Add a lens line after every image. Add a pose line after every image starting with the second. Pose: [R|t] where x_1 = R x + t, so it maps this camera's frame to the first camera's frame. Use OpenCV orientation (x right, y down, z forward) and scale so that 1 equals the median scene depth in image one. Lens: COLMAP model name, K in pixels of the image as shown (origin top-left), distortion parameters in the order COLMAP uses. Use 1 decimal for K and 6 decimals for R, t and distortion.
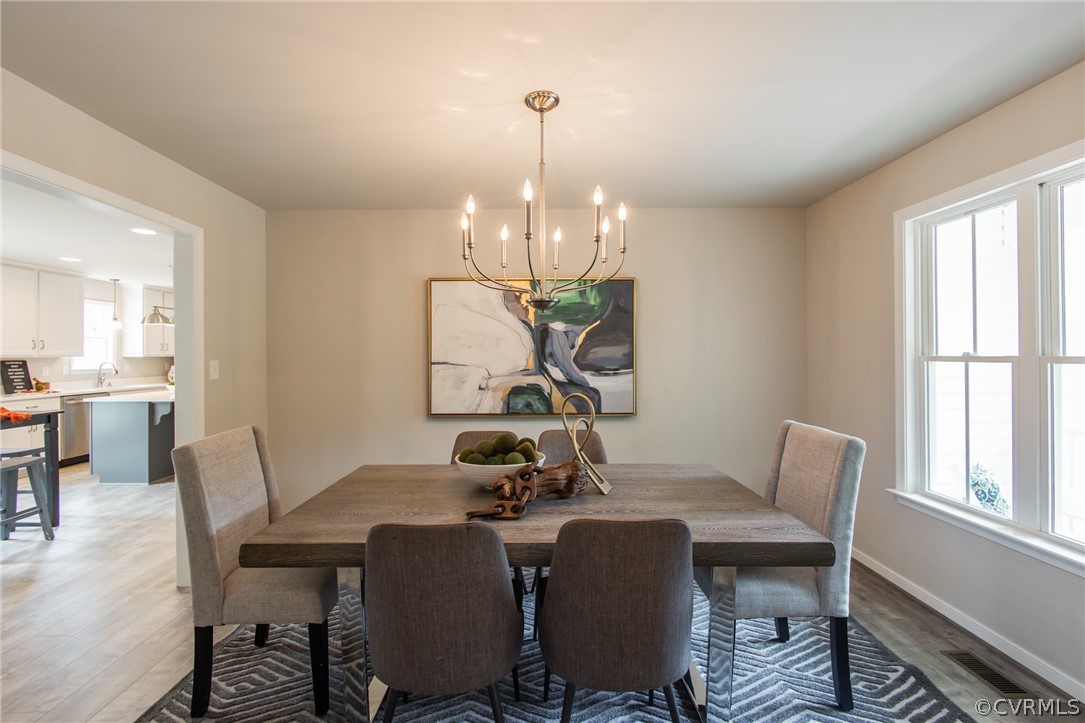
lens RADIAL K [[473.4, 0, 541.8], [0, 473.4, 353.6], [0, 0, 1]] dist [-0.004130, -0.000773]
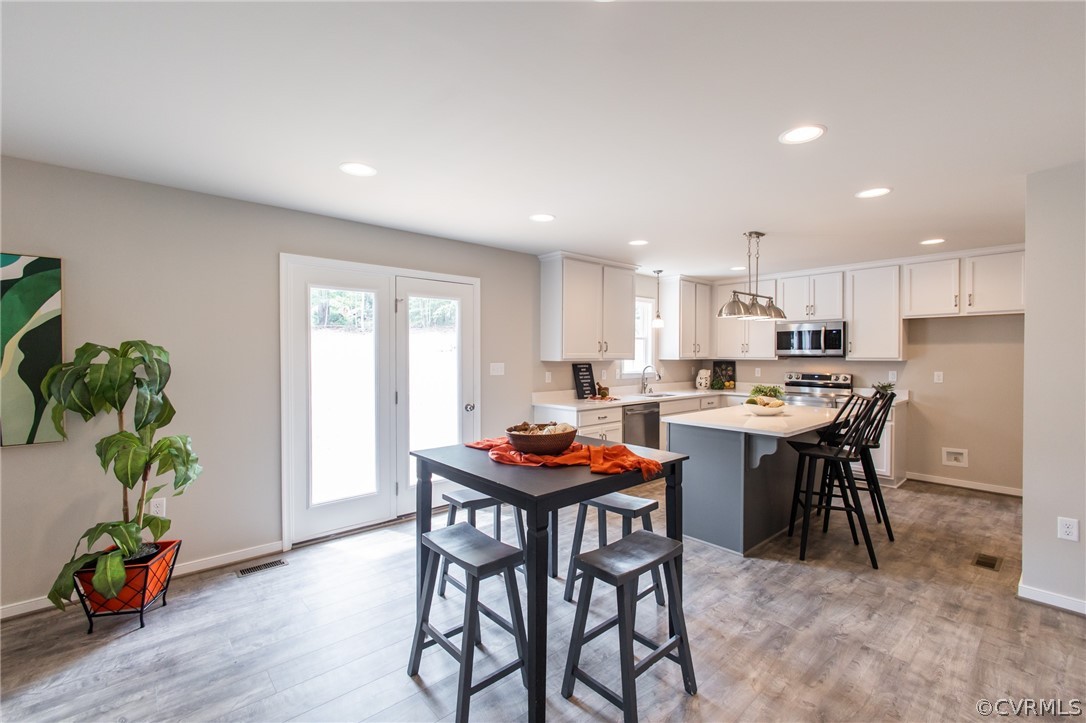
lens RADIAL K [[473.8, 0, 542.3], [0, 473.8, 353.6], [0, 0, 1]] dist [-0.004130, -0.000773]
pose [[0.664884, 0.005300, -0.746928, -0.452286], [-0.002675, 0.999985, 0.004714, -0.009432], [0.746942, -0.001136, 0.664889, 0.296806]]
